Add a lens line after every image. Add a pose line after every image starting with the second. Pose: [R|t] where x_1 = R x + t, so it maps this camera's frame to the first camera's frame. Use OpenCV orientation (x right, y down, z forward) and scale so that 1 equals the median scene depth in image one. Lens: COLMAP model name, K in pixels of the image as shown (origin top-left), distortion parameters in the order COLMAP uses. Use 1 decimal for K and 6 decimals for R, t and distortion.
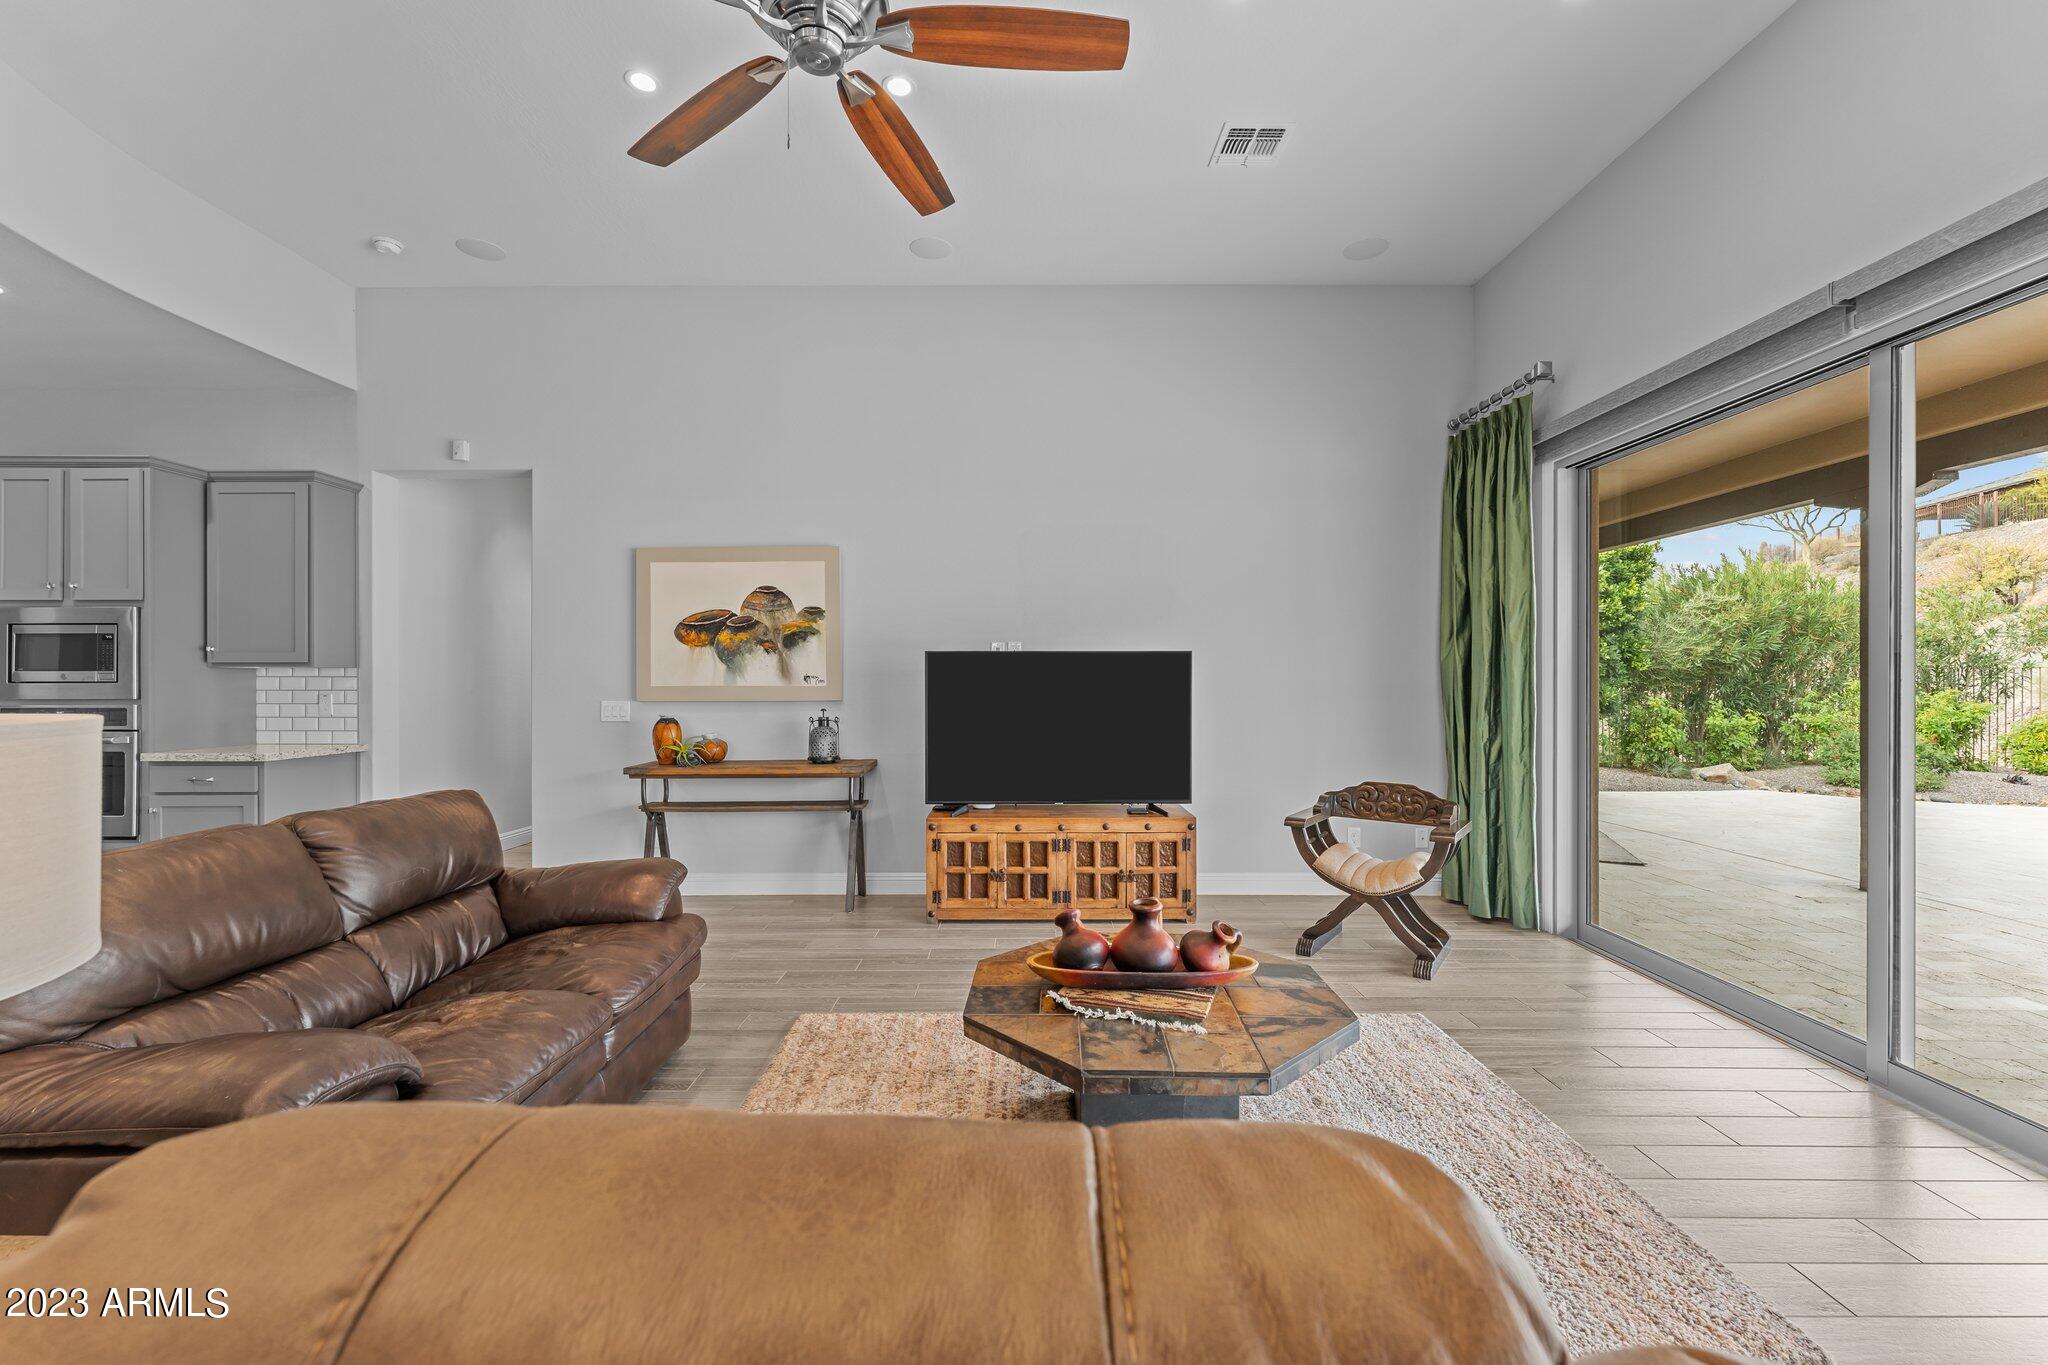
lens RADIAL K [[811.1, 0, 1024.9], [0, 811.1, 685.6], [0, 0, 1]] dist [0.000533, -0.000274]
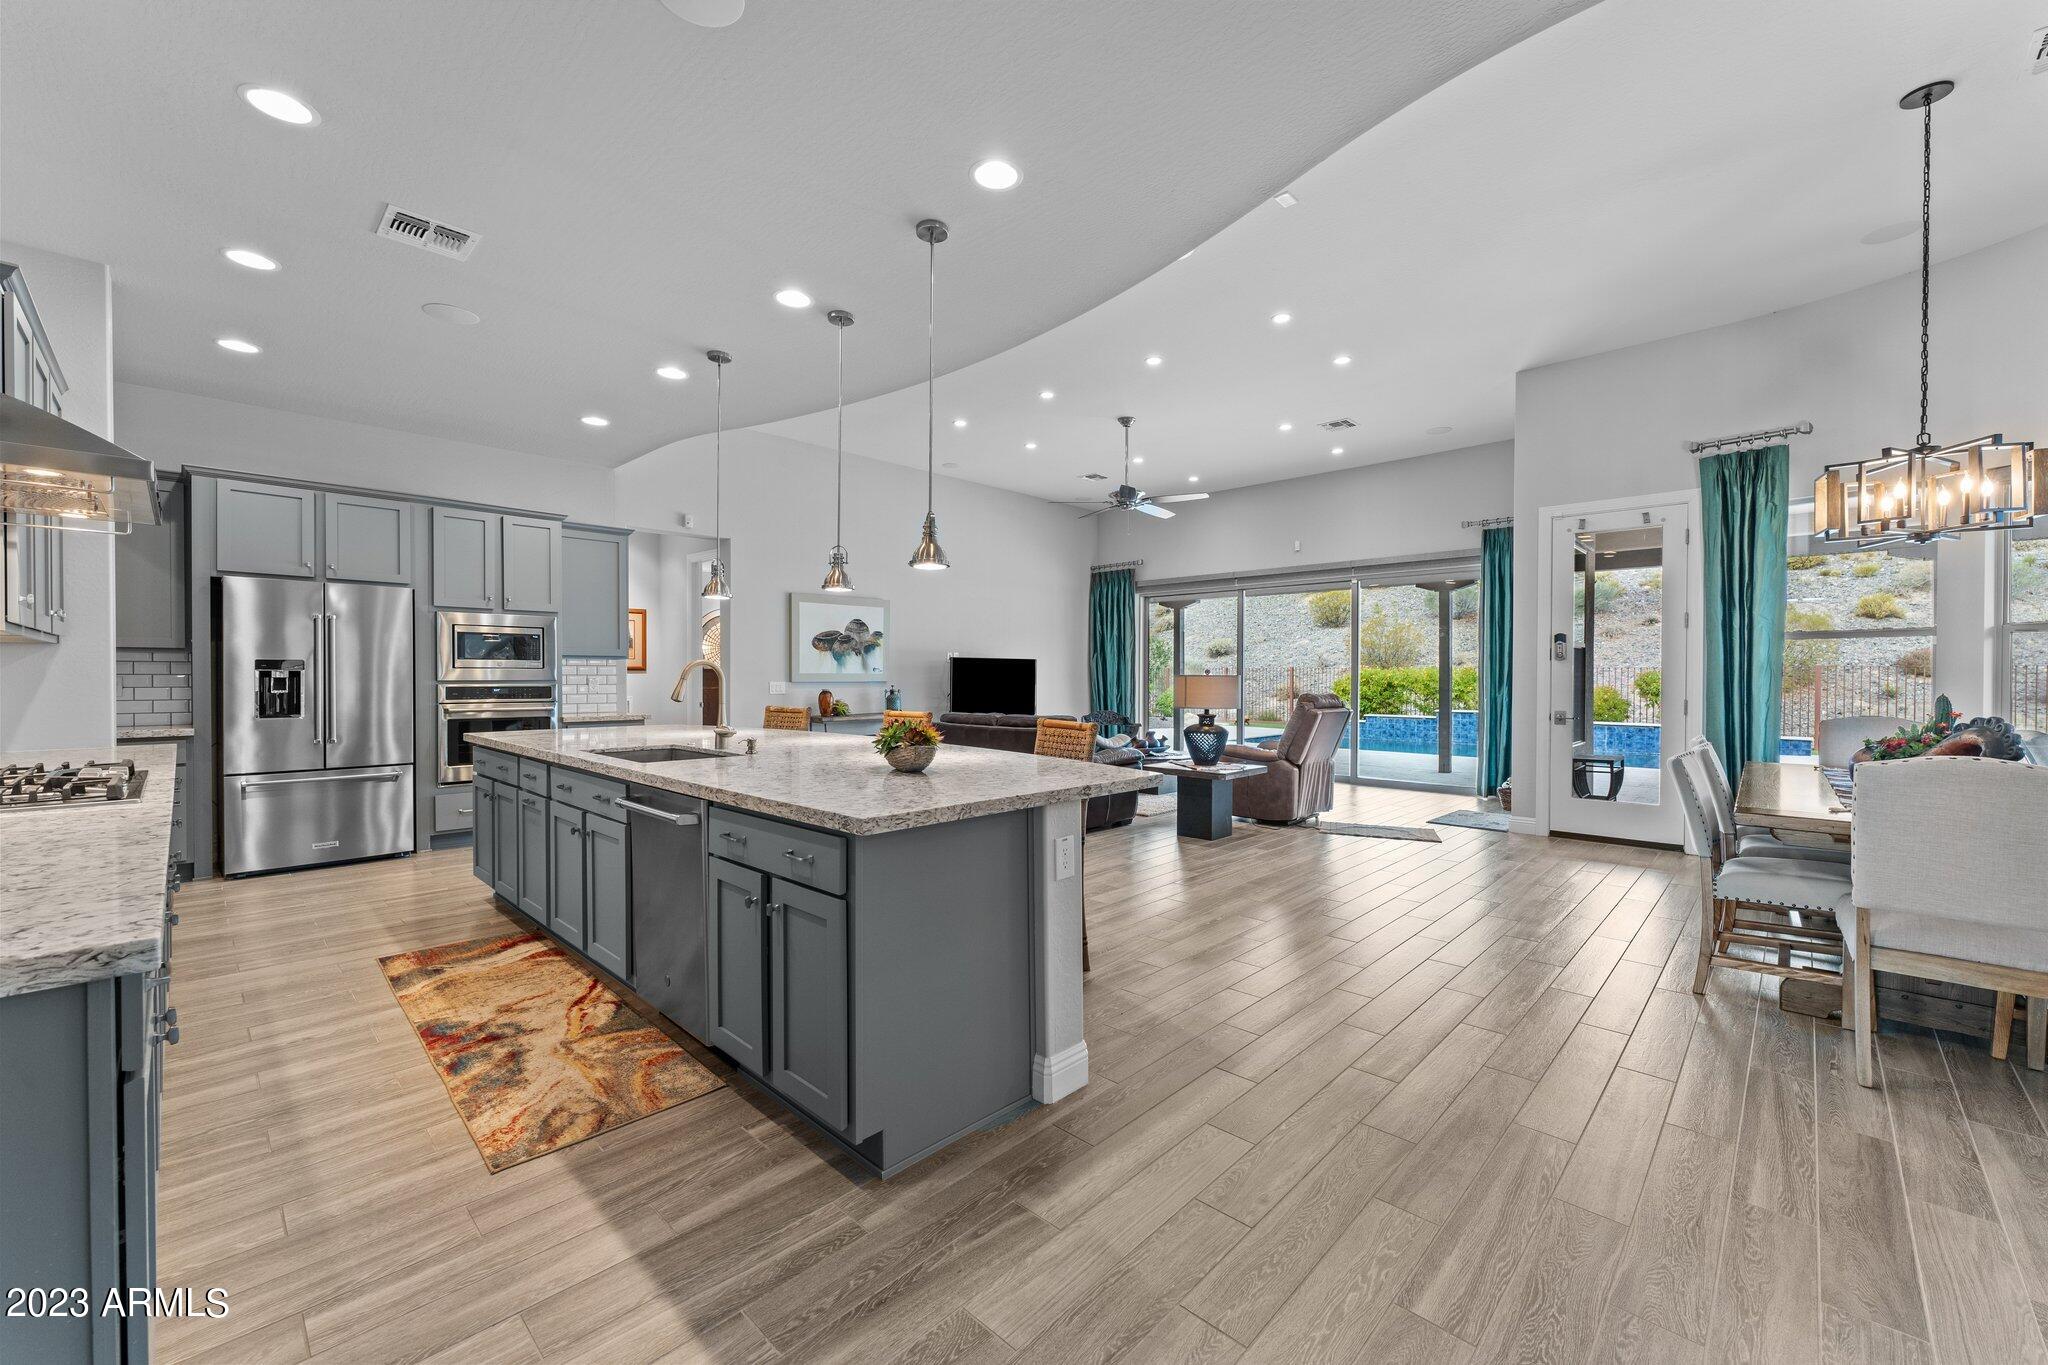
lens RADIAL K [[807.3, 0, 1027.9], [0, 807.3, 684.9], [0, 0, 1]] dist [0.000053, 0.000060]
pose [[0.690820, -0.005522, 0.723006, -1.380334], [0.000739, 0.999976, 0.006932, 0.014021], [-0.723026, -0.004254, 0.690807, -0.548578]]
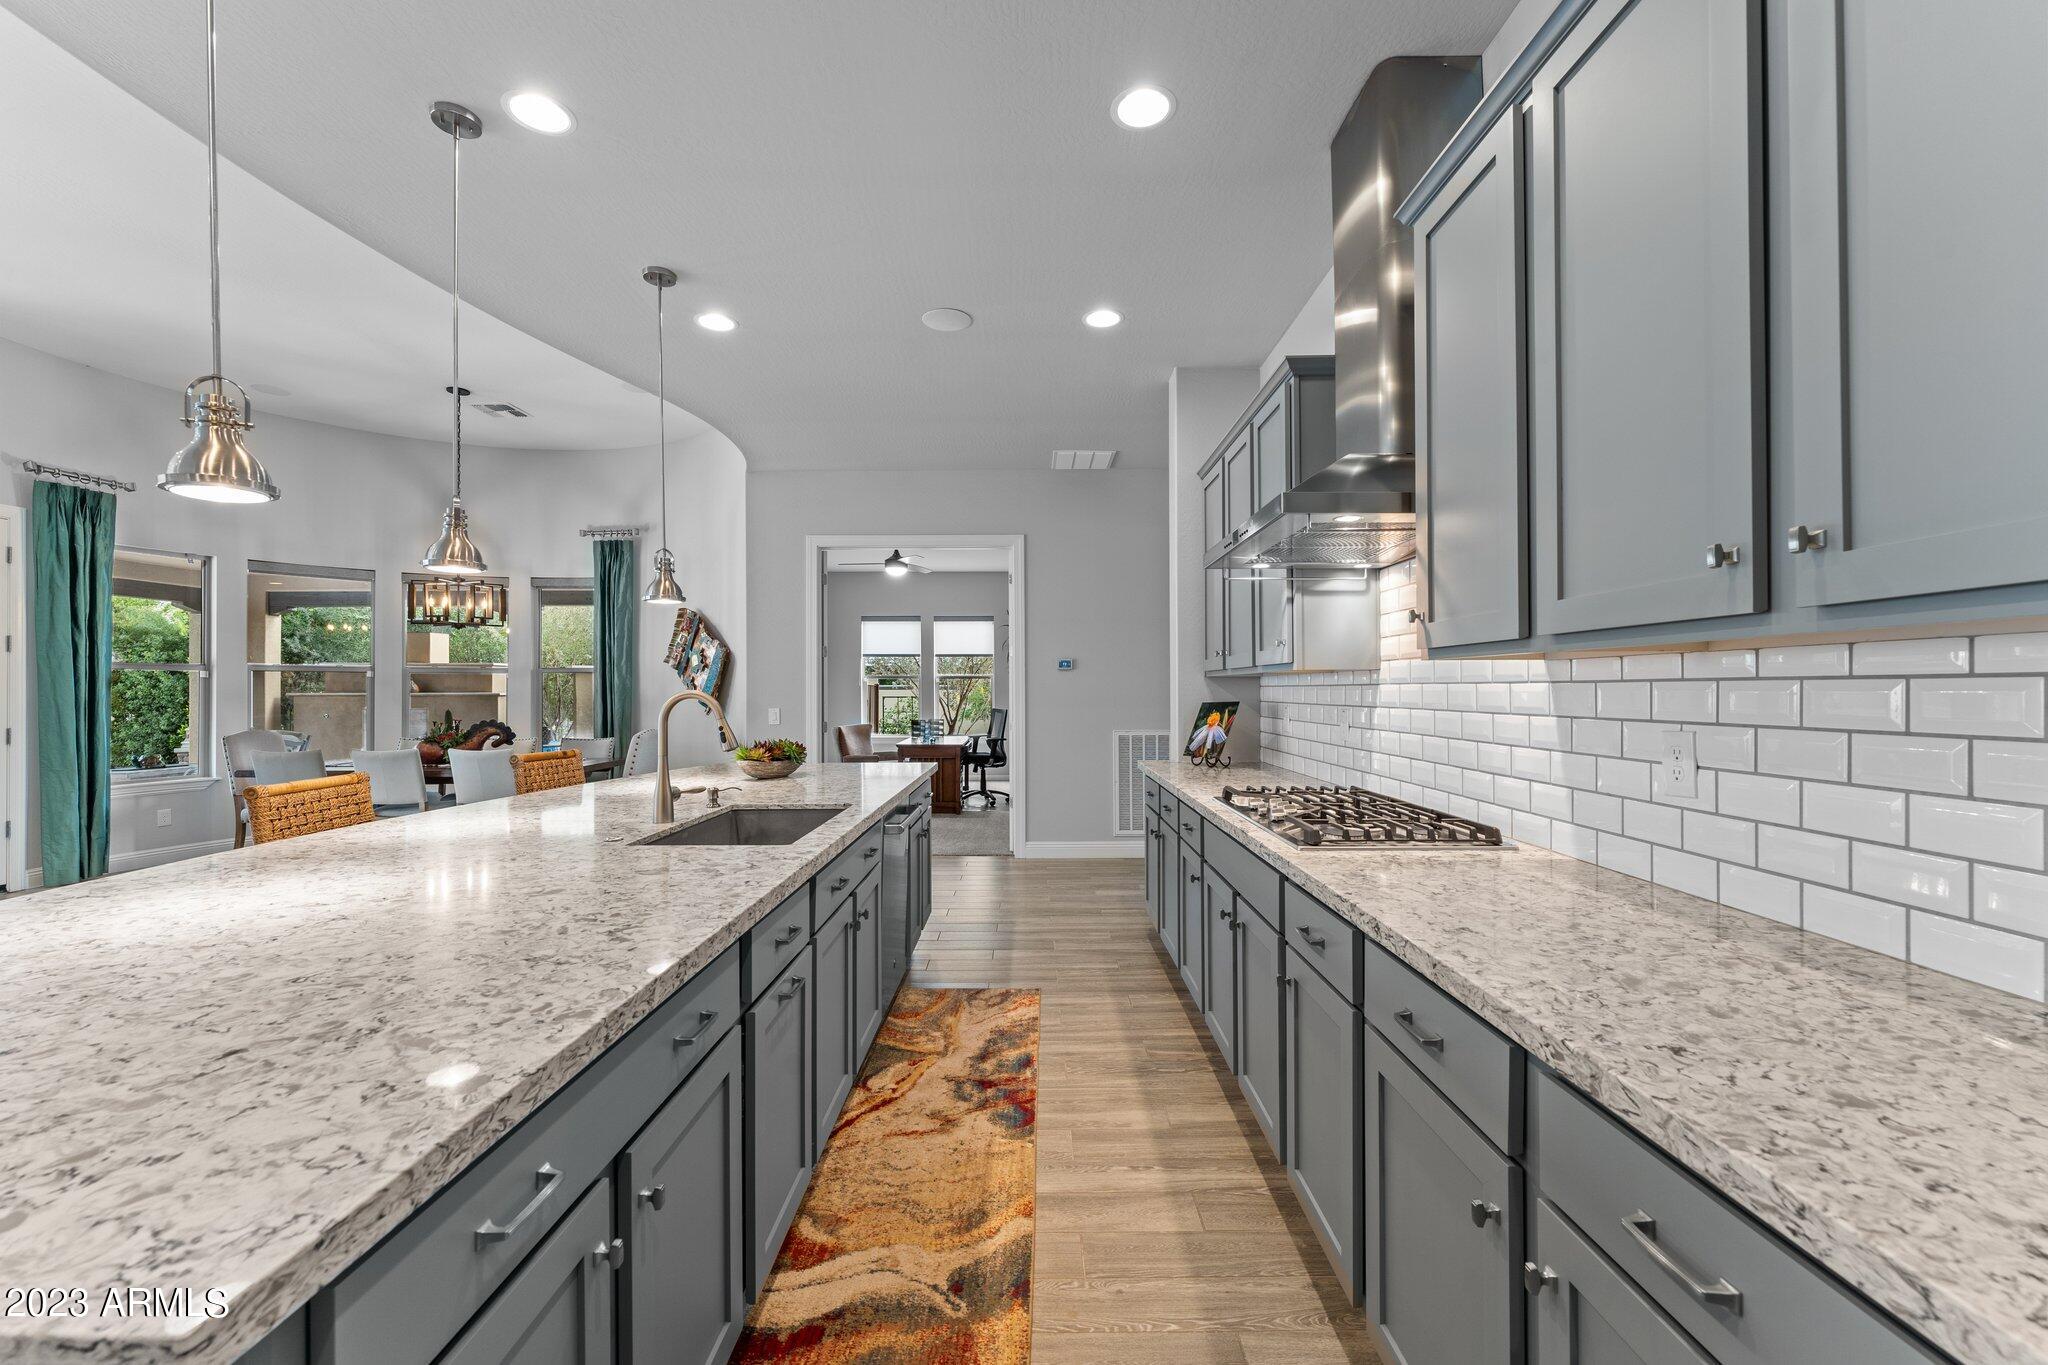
lens RADIAL K [[811.1, 0, 1024.9], [0, 811.1, 685.6], [0, 0, 1]] dist [0.000533, -0.000274]
pose [[-0.999969, 0.005857, 0.005244, -1.262621], [0.005852, 0.999982, -0.001063, -0.005046], [-0.005250, -0.001032, -0.999986, 0.677182]]
